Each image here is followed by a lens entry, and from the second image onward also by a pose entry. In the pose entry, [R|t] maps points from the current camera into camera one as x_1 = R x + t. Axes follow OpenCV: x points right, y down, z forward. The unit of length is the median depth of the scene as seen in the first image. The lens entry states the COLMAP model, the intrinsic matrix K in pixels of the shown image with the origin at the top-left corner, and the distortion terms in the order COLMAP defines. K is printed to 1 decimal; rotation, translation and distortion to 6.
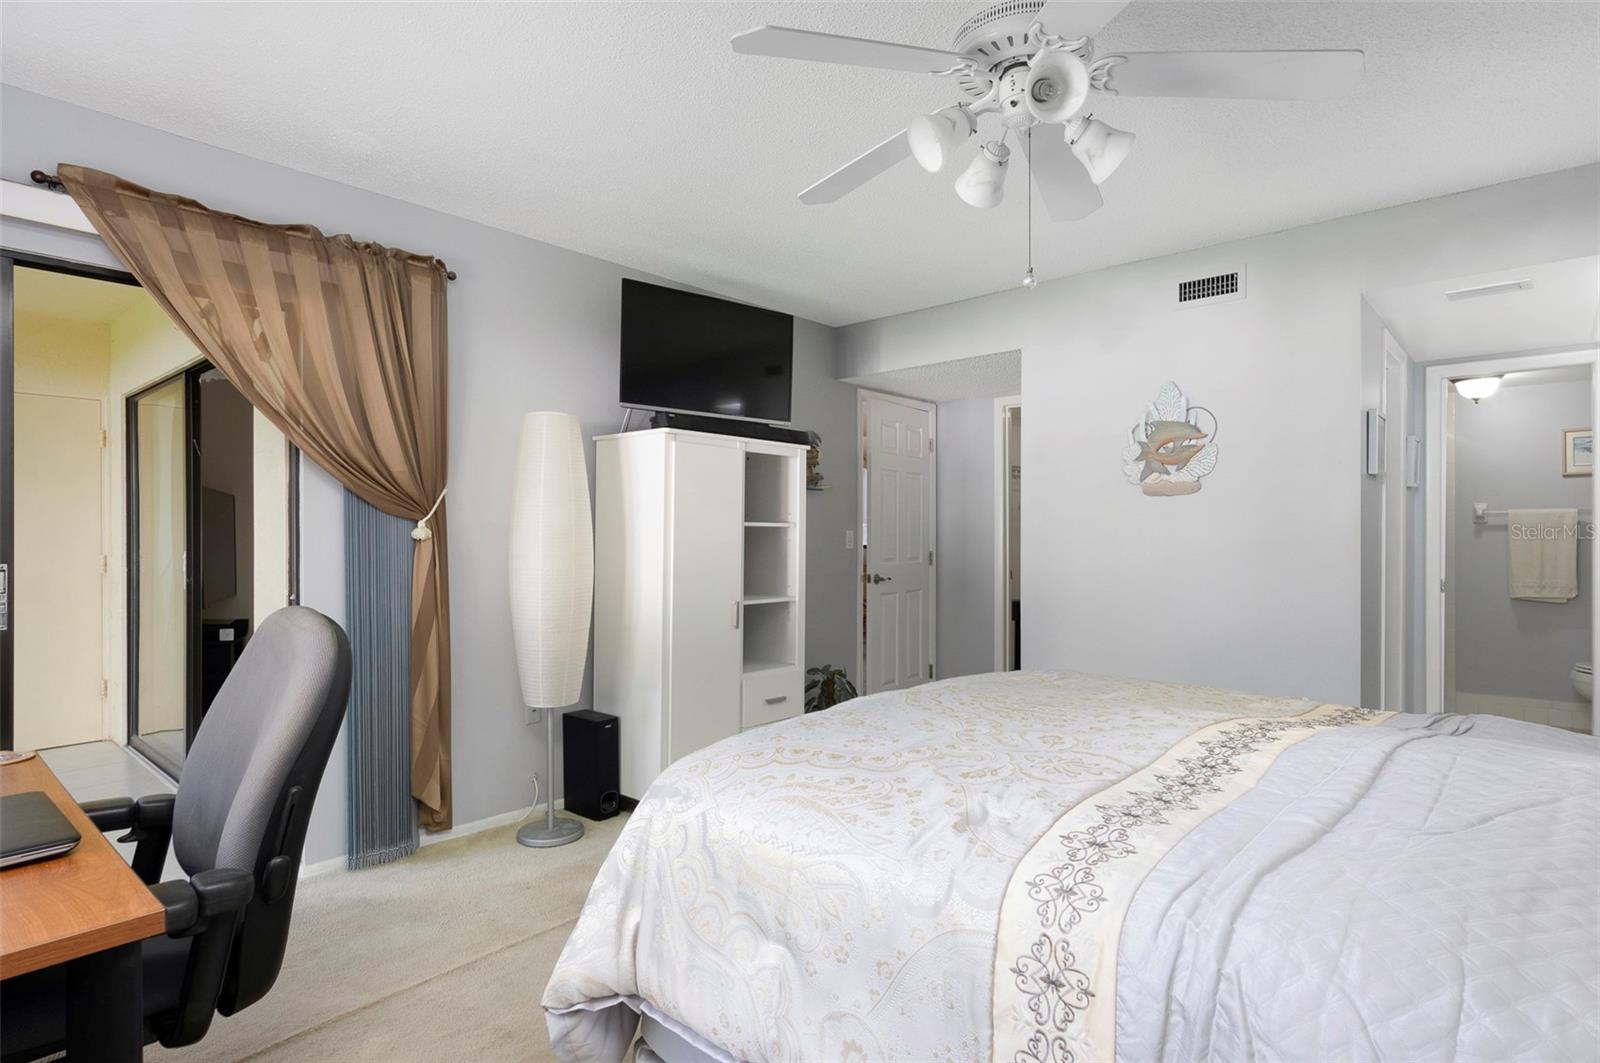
lens RADIAL K [[825.7, 0, 800.0], [0, 825.7, 531.5], [0, 0, 1]] dist [-0.001764, -0.000436]
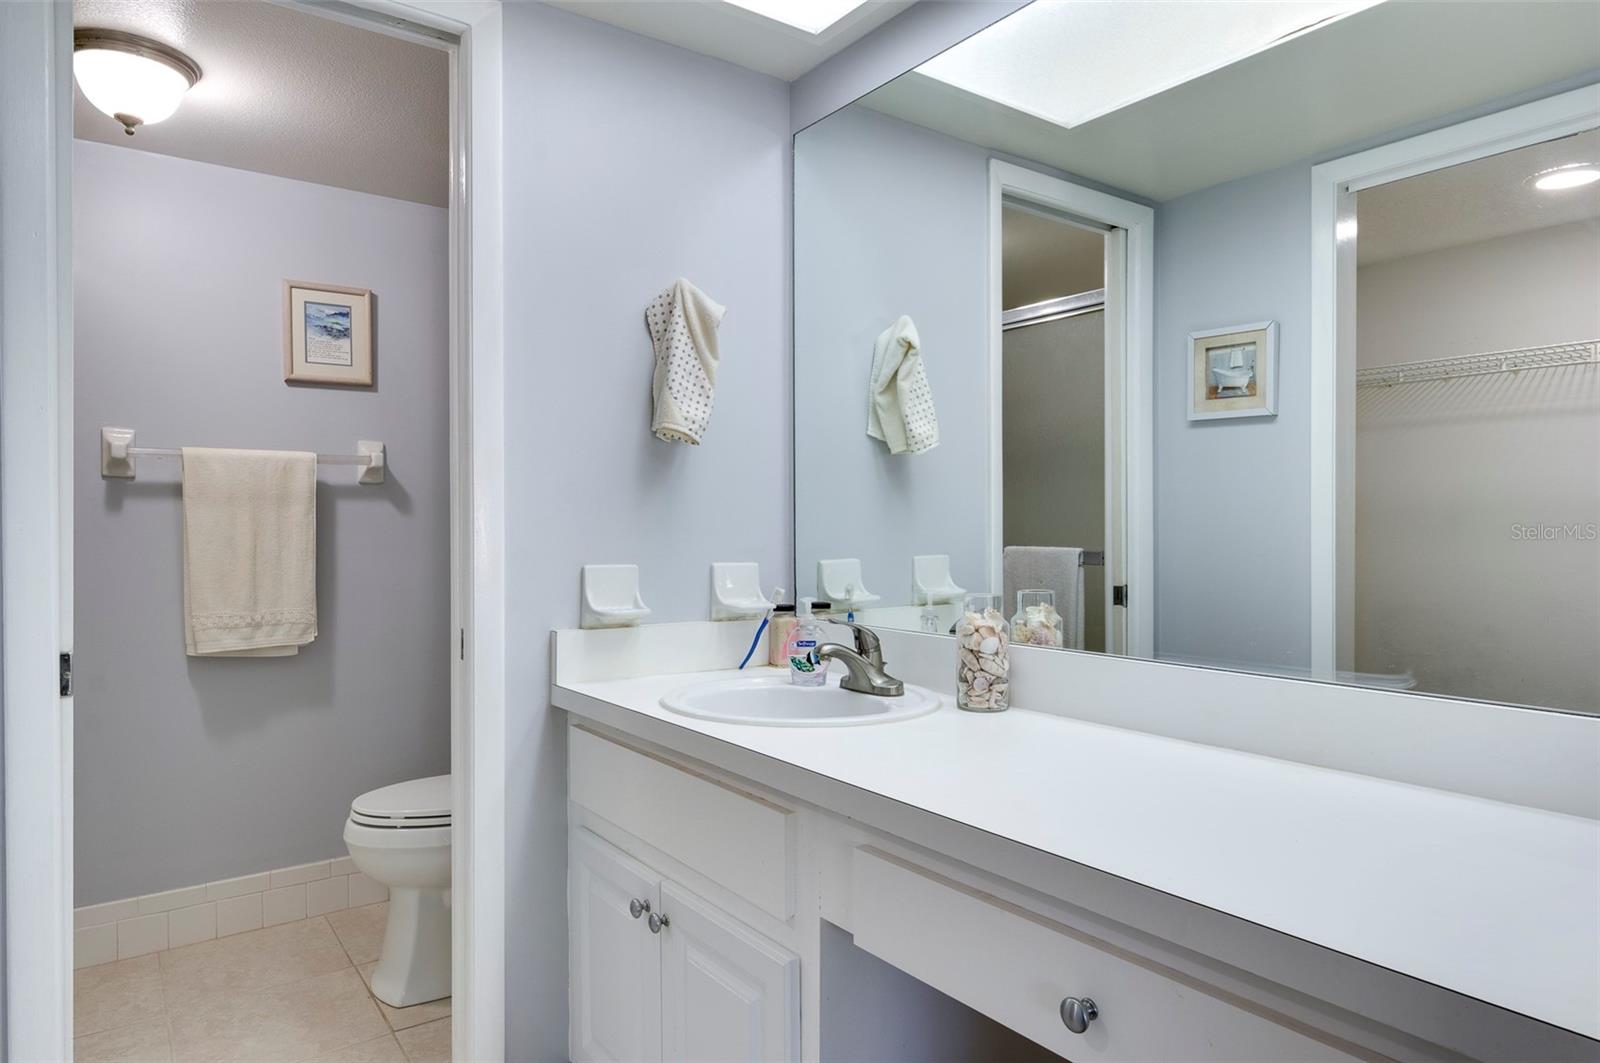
lens RADIAL K [[976.9, 0, 800.0], [0, 976.9, 531.5], [0, 0, 1]] dist [-0.001614, -0.000343]
pose [[0.210532, -0.009791, 0.977538, 0.446188], [-0.004098, 0.999932, 0.010898, 0.009771], [-0.977578, -0.006301, 0.210477, 0.597458]]
